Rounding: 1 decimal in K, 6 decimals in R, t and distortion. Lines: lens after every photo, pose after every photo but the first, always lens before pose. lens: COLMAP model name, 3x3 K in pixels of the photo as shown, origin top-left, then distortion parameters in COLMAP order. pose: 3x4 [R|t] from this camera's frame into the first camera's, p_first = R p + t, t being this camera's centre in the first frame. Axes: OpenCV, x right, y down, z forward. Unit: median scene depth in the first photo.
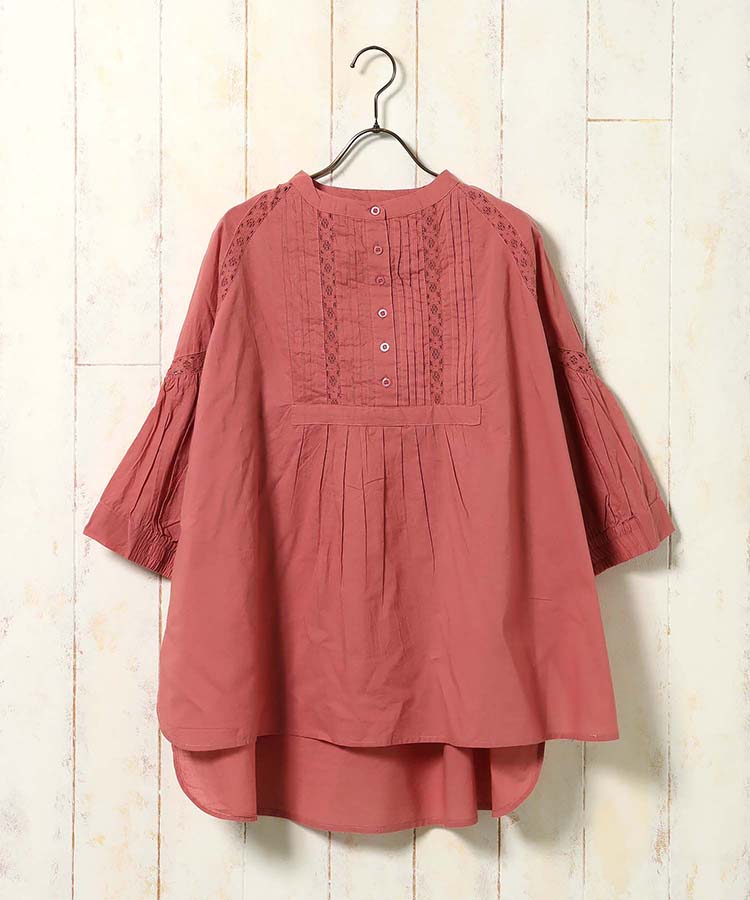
lens RADIAL K [[1902.0, 0, 375.0], [0, 1902.0, 450.0], [0, 0, 1]] dist [0.097761, 0.243607]
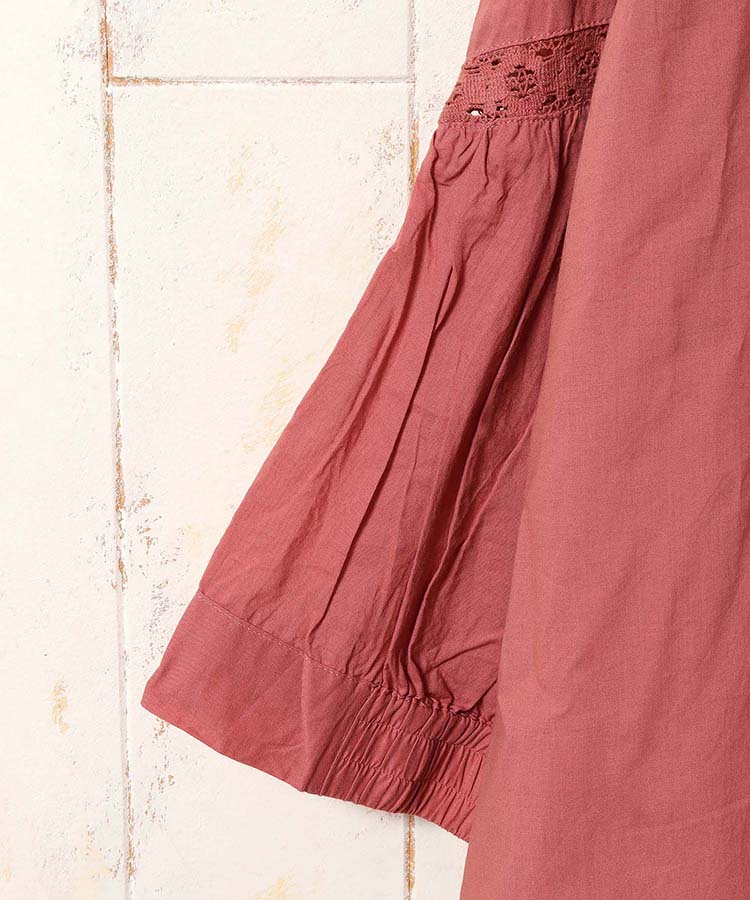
lens RADIAL K [[1902.0, 0, 375.0], [0, 1902.0, 450.0], [0, 0, 1]] dist [0.097761, 0.243607]
pose [[0.996620, 0.009565, -0.081595, -0.096693], [0.004405, 0.985548, 0.169336, -0.039370], [0.082036, -0.169123, 0.982175, 0.734674]]
